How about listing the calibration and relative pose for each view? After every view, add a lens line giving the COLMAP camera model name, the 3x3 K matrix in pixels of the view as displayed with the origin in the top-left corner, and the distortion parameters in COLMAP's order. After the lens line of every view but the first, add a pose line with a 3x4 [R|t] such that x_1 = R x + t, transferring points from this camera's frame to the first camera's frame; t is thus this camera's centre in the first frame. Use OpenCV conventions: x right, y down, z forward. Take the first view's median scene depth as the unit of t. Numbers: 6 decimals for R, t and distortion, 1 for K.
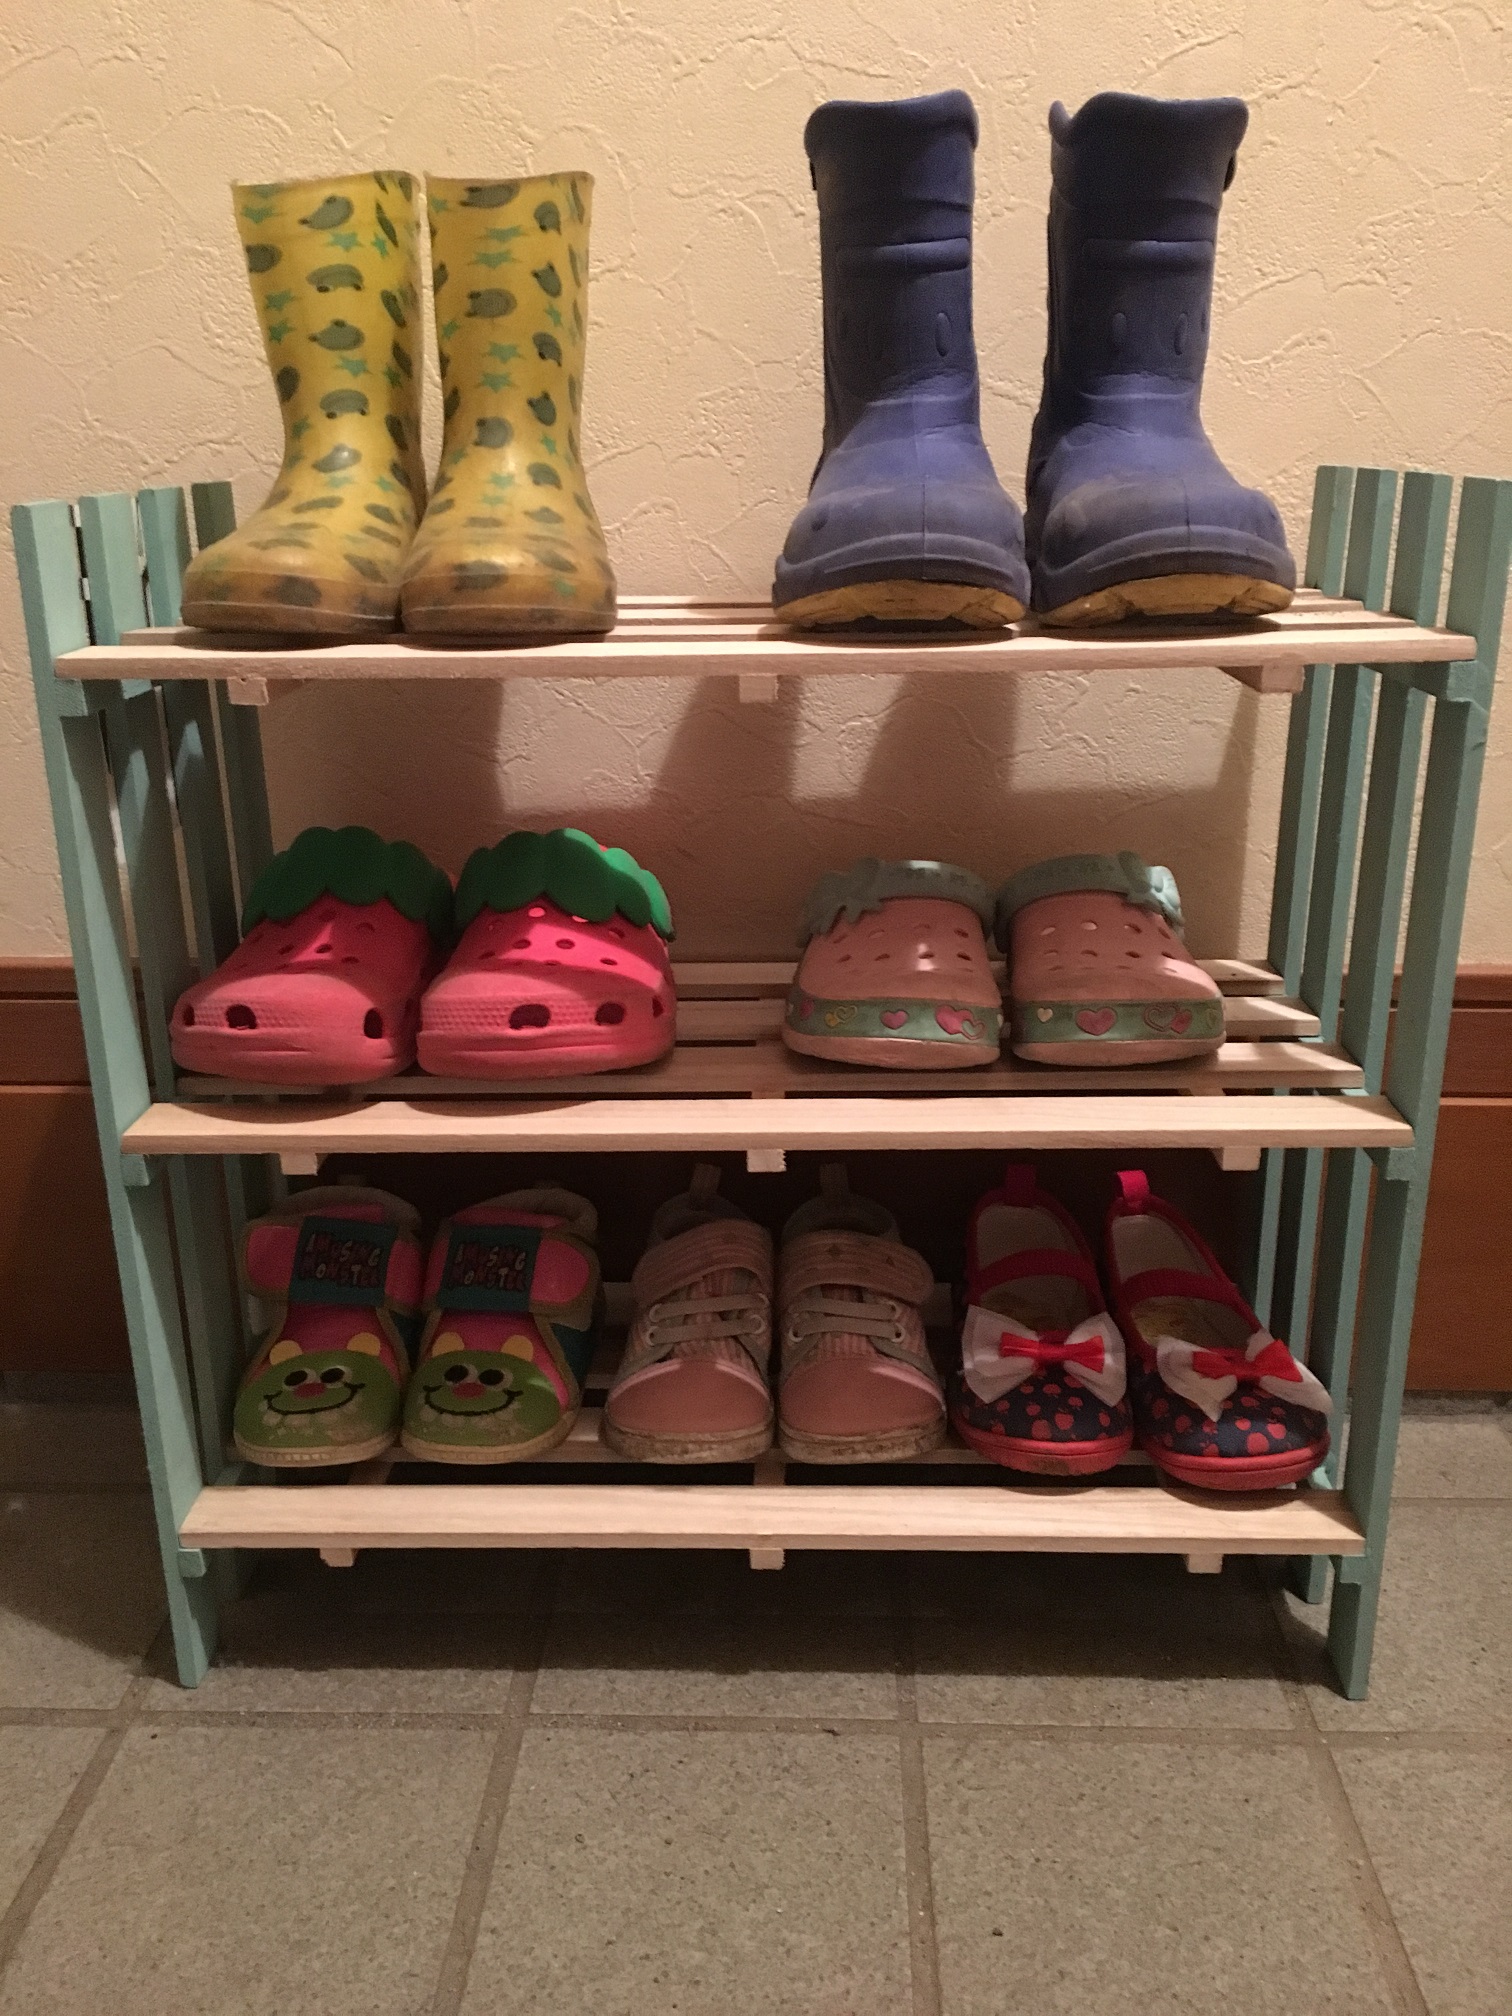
lens RADIAL K [[1670.1, 0, 756.0], [0, 1670.1, 1008.0], [0, 0, 1]] dist [0.085646, -0.121127]
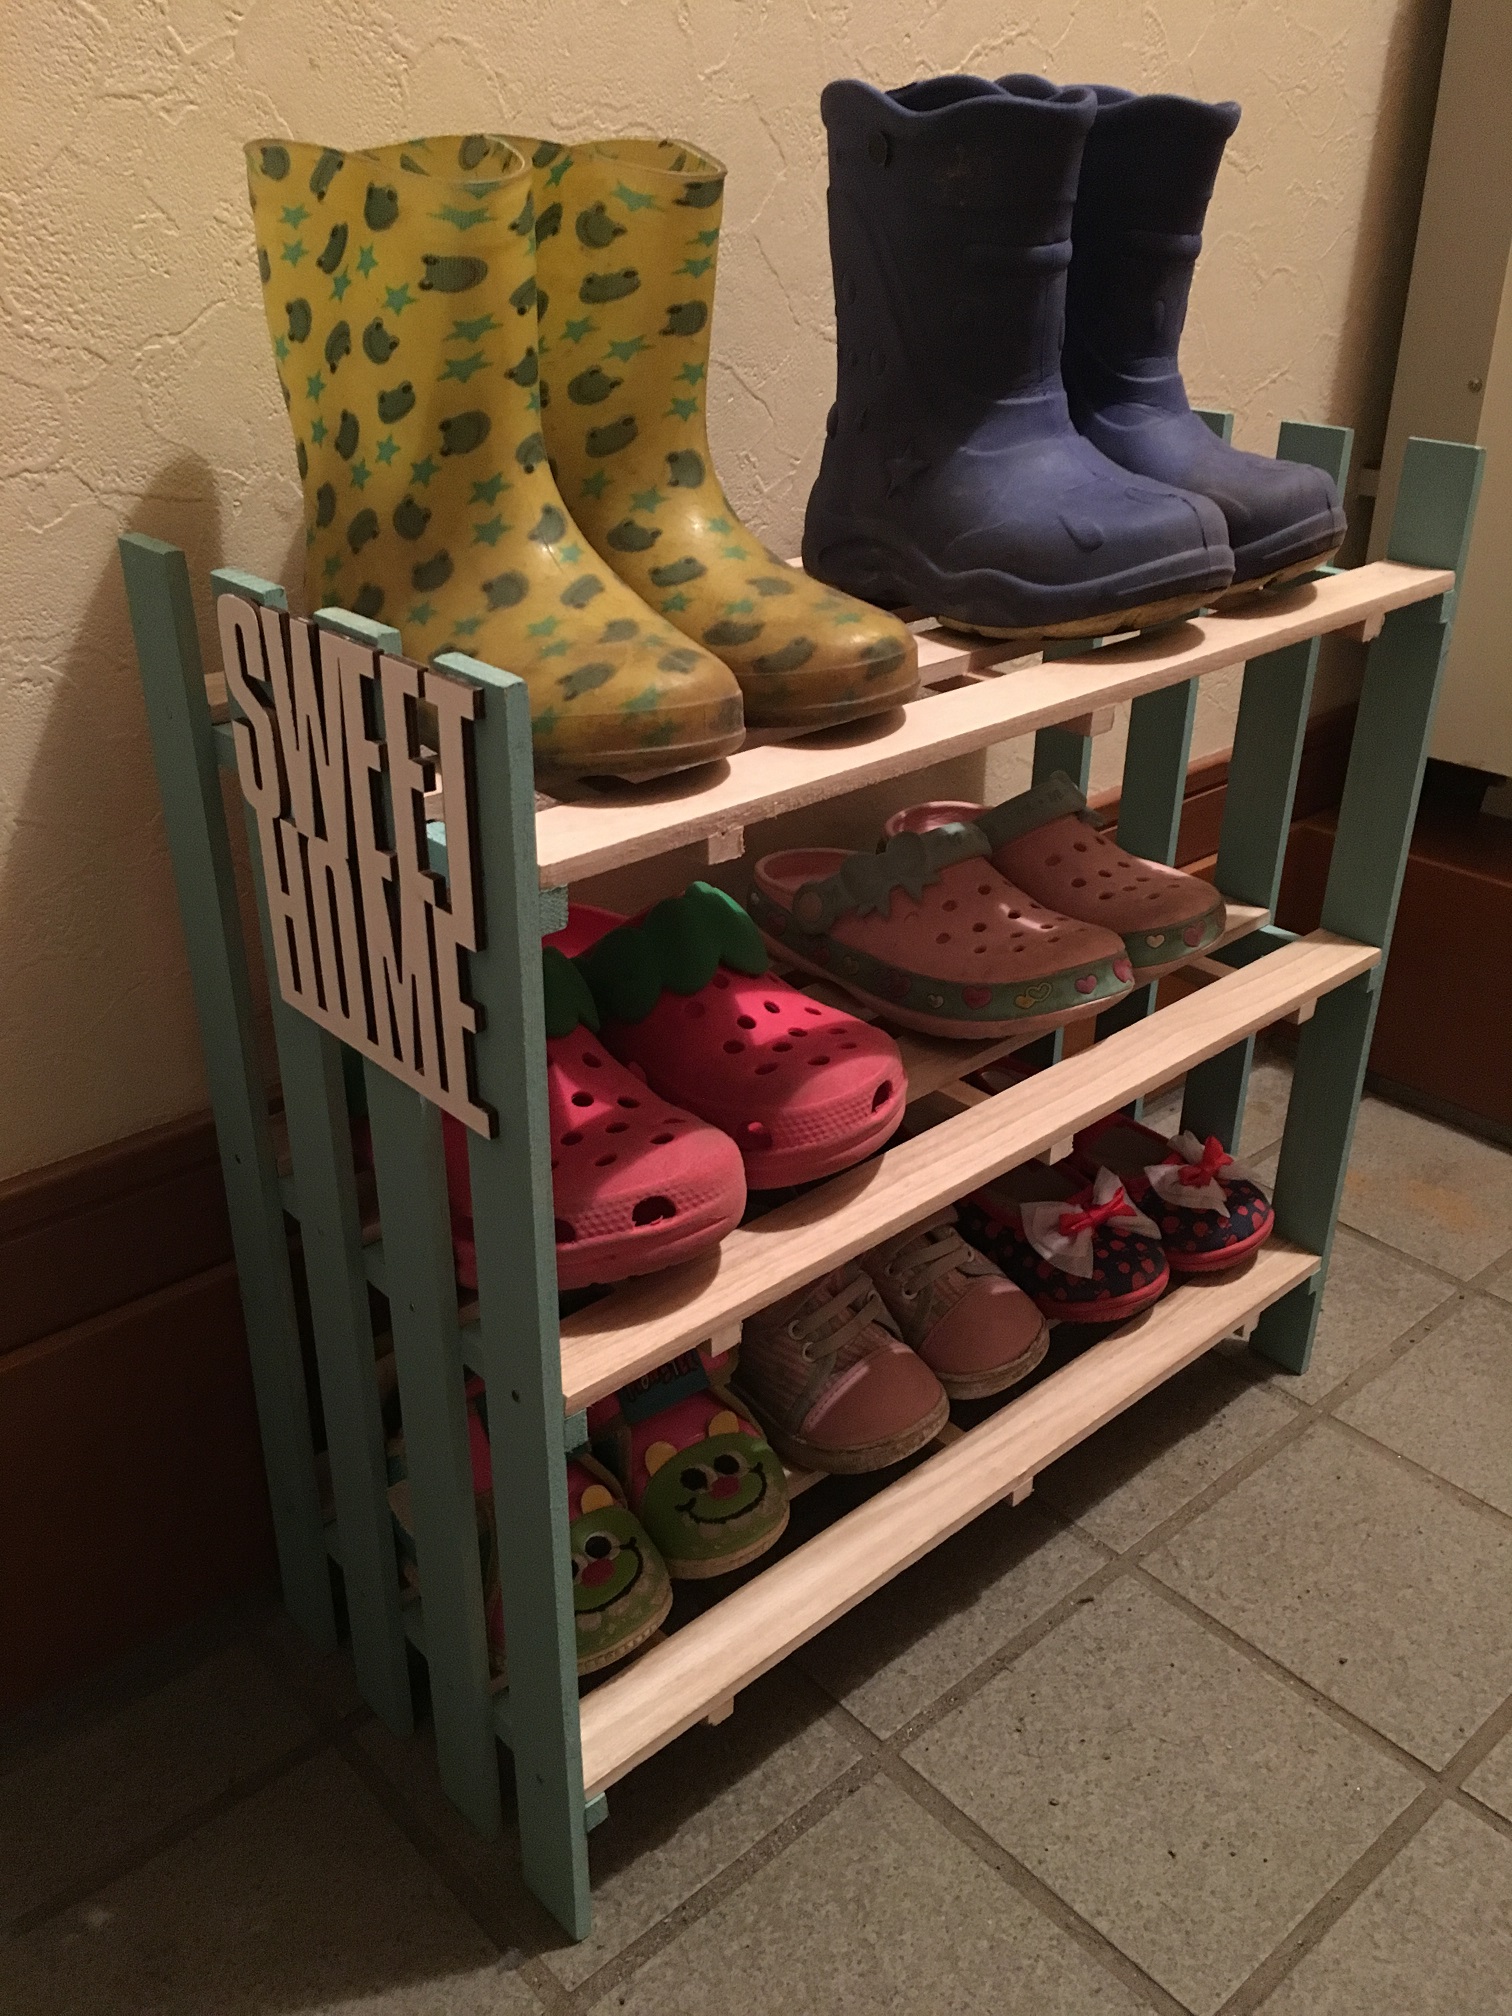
lens RADIAL K [[1670.1, 0, 756.0], [0, 1670.1, 1008.0], [0, 0, 1]] dist [0.085646, -0.121127]
pose [[0.730139, -0.302373, 0.612754, -0.687301], [0.212009, 0.952751, 0.217527, -0.240979], [-0.649577, -0.028916, 0.759746, 0.297026]]
